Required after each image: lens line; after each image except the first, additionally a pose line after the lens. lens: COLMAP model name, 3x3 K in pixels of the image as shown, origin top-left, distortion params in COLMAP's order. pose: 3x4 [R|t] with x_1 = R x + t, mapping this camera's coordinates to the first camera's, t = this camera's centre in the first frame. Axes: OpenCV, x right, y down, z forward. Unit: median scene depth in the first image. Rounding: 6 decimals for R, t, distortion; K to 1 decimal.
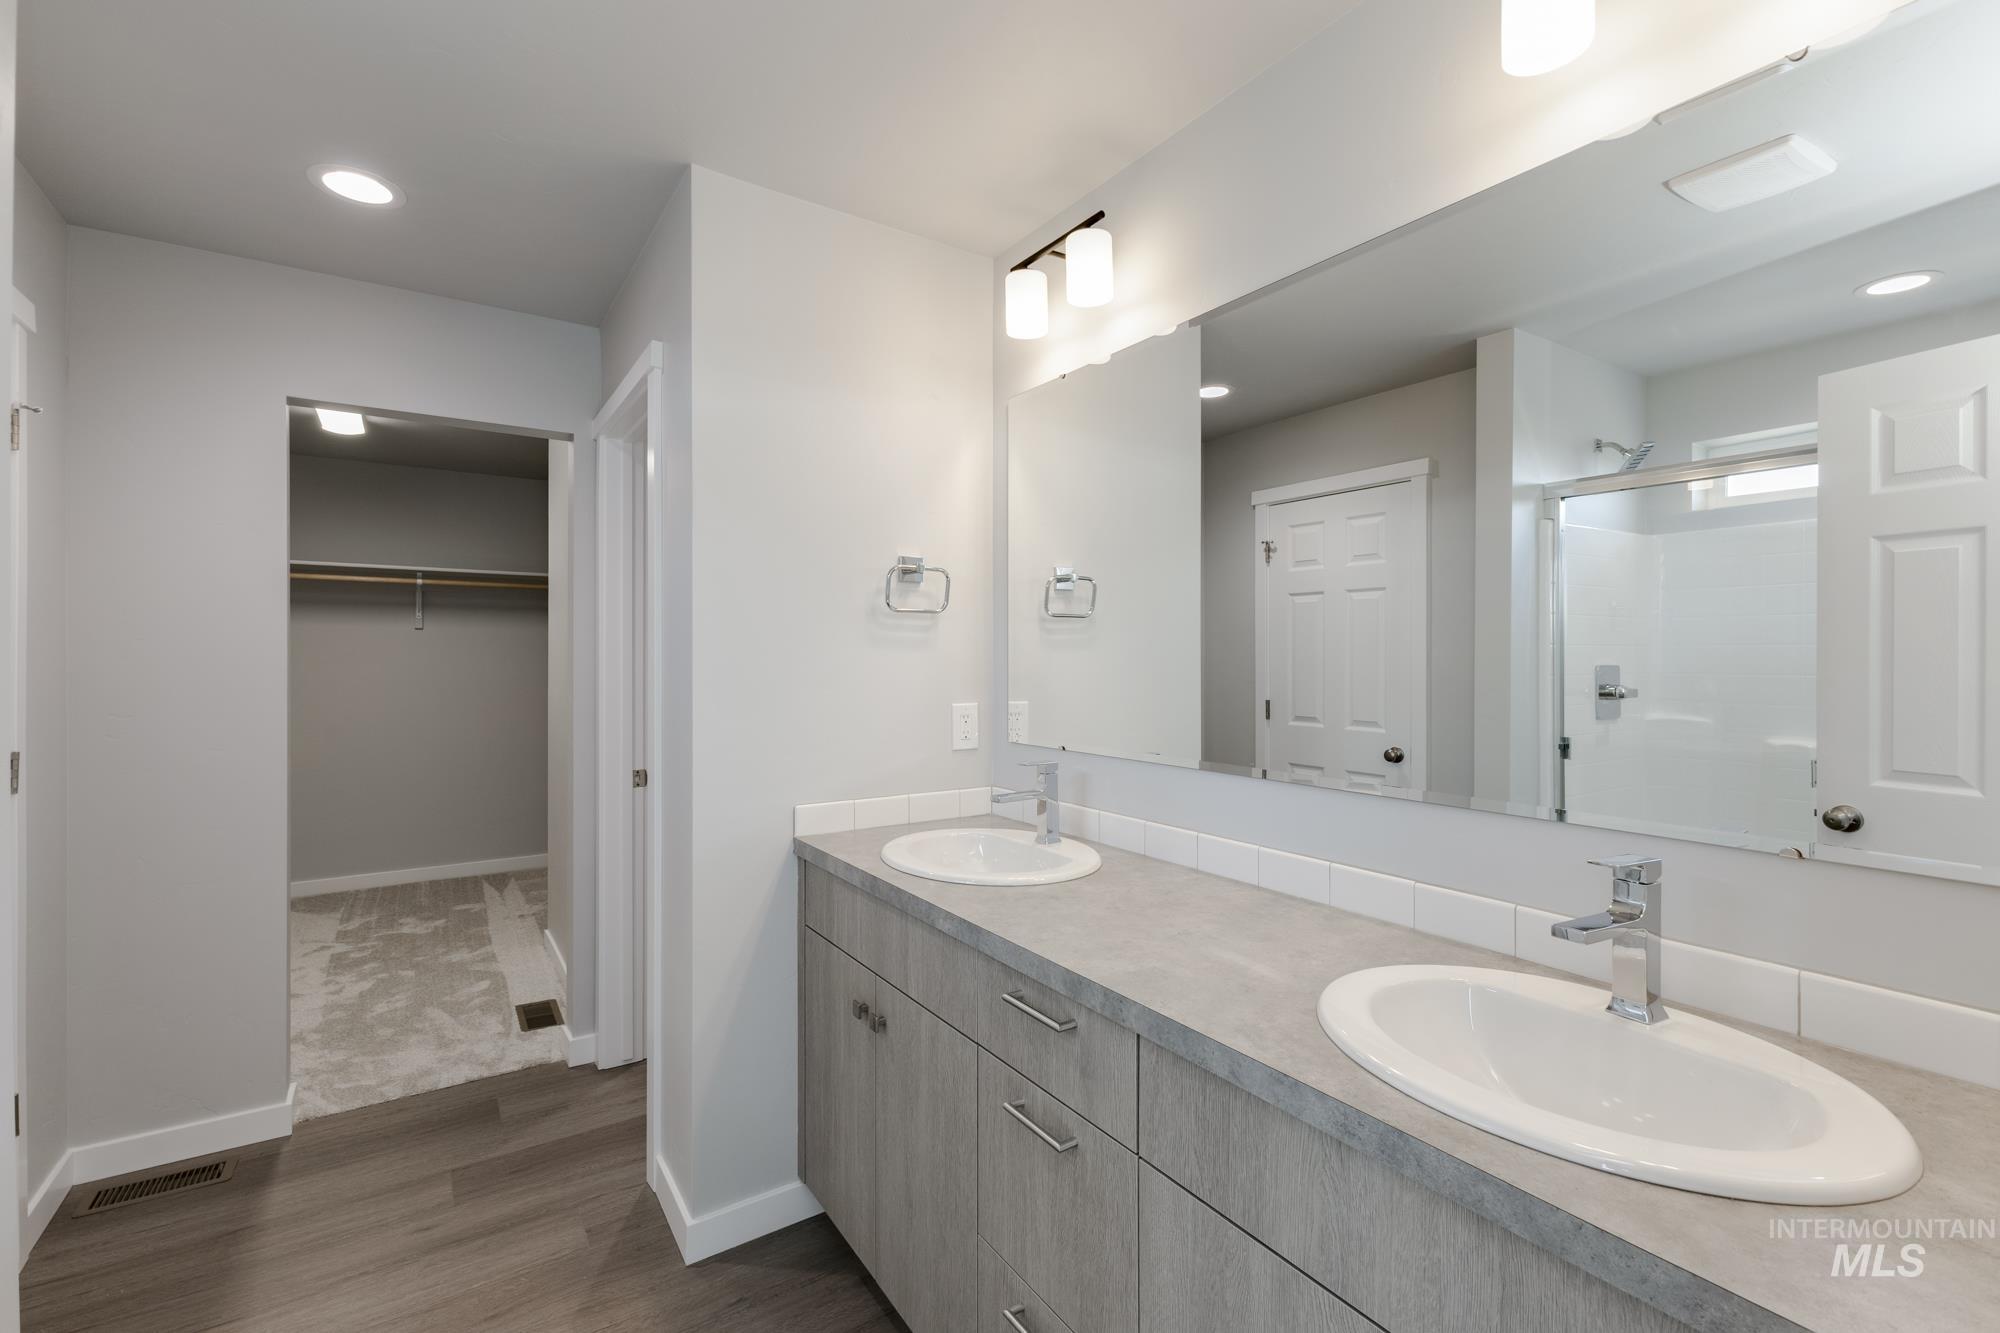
lens RADIAL K [[874.2, 0, 999.7], [0, 874.2, 649.9], [0, 0, 1]] dist [0.006686, -0.000582]
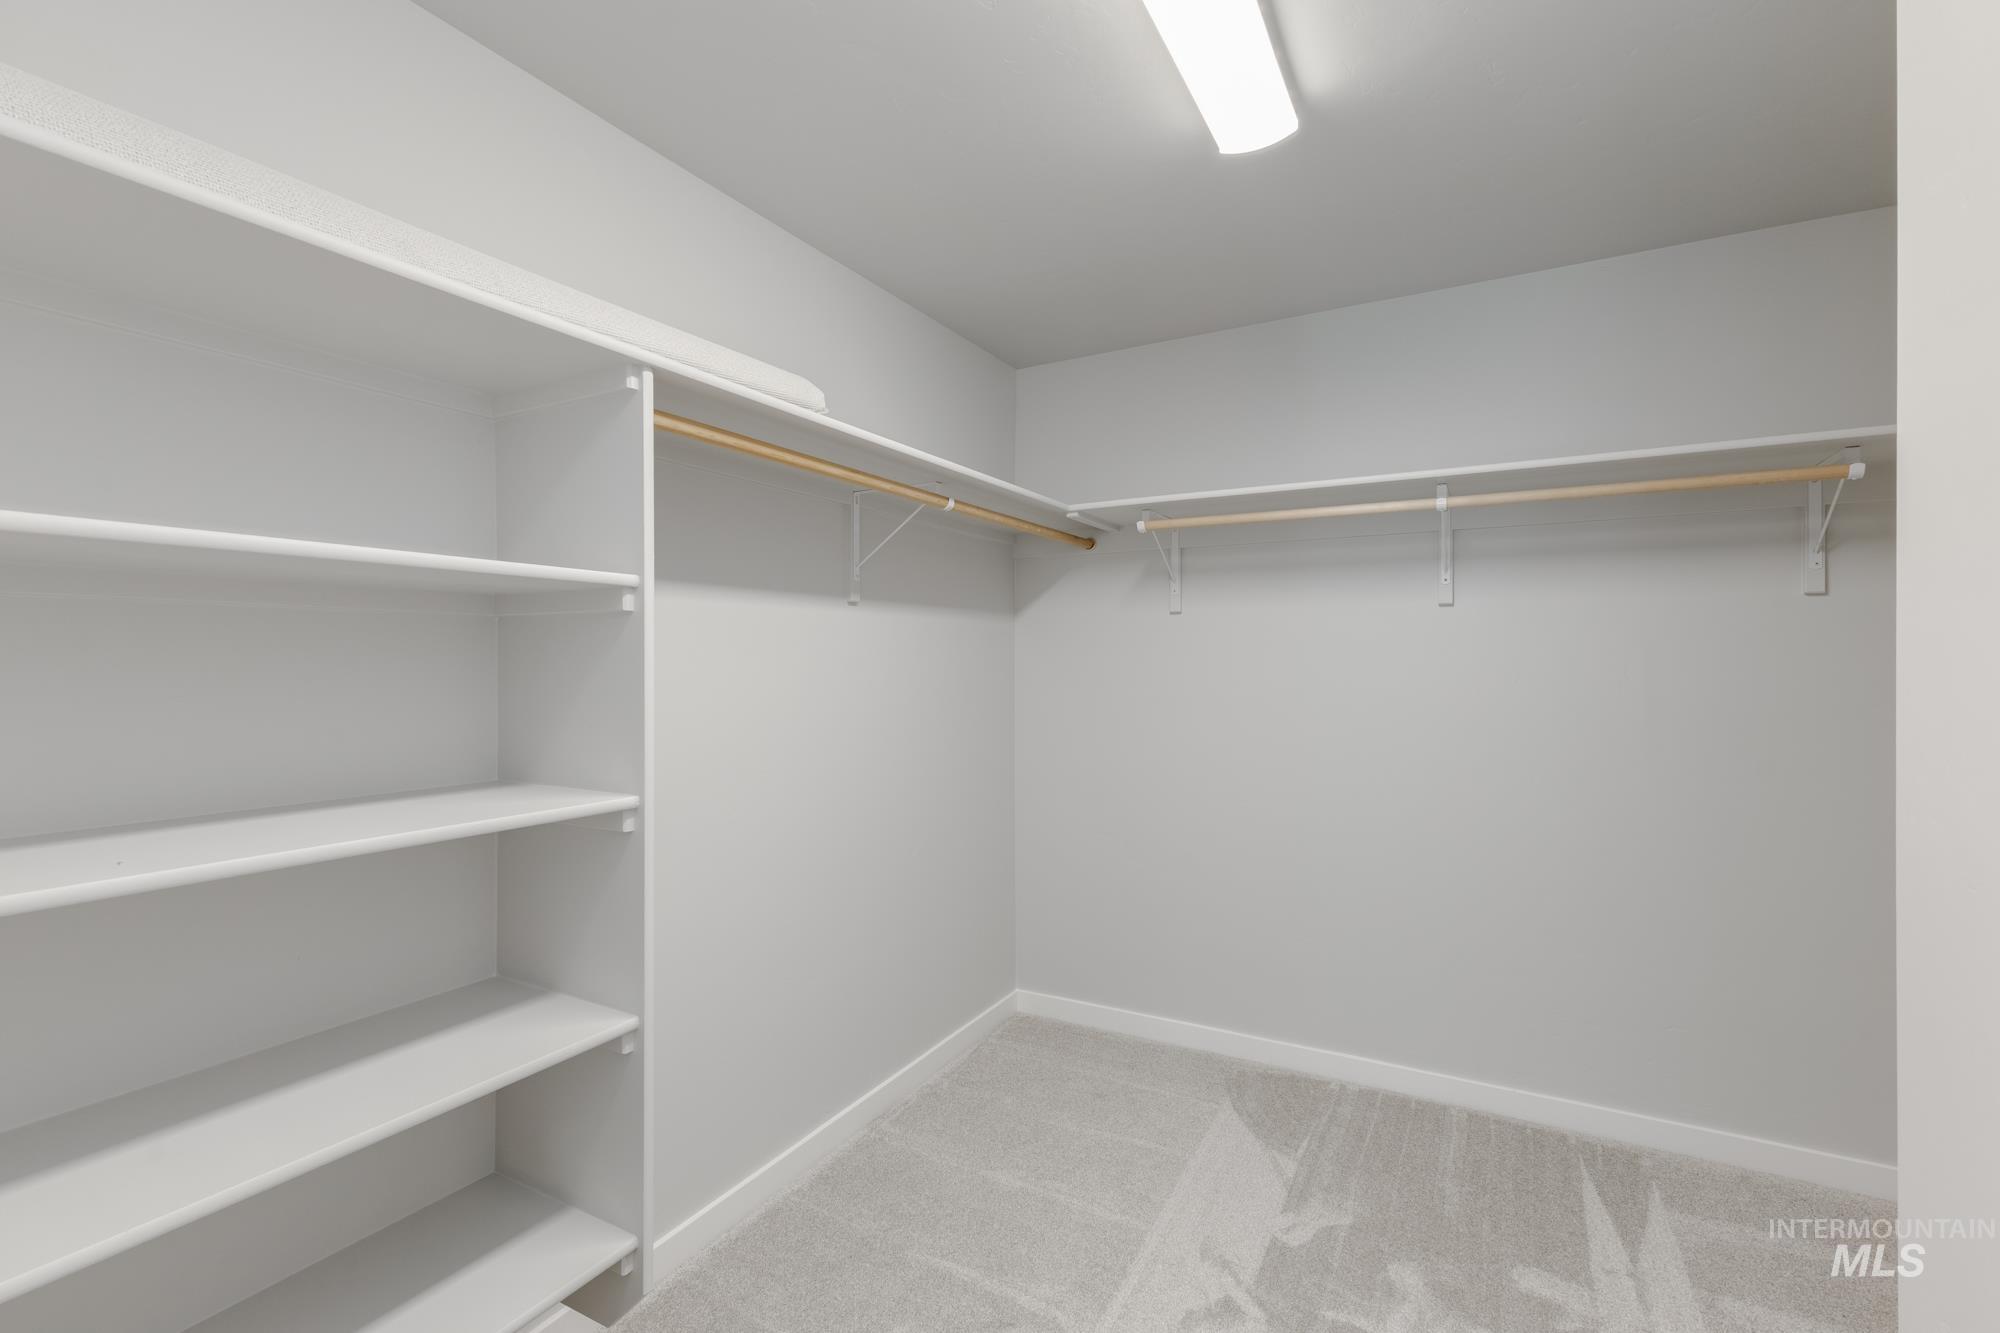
lens RADIAL K [[874.2, 0, 999.3], [0, 874.2, 663.7], [0, 0, 1]] dist [0.006686, -0.000582]
pose [[0.459333, -0.001591, -0.888263, -0.343005], [0.003728, 0.999993, 0.000137, 0.010281], [0.888256, -0.003375, 0.459336, 0.557464]]
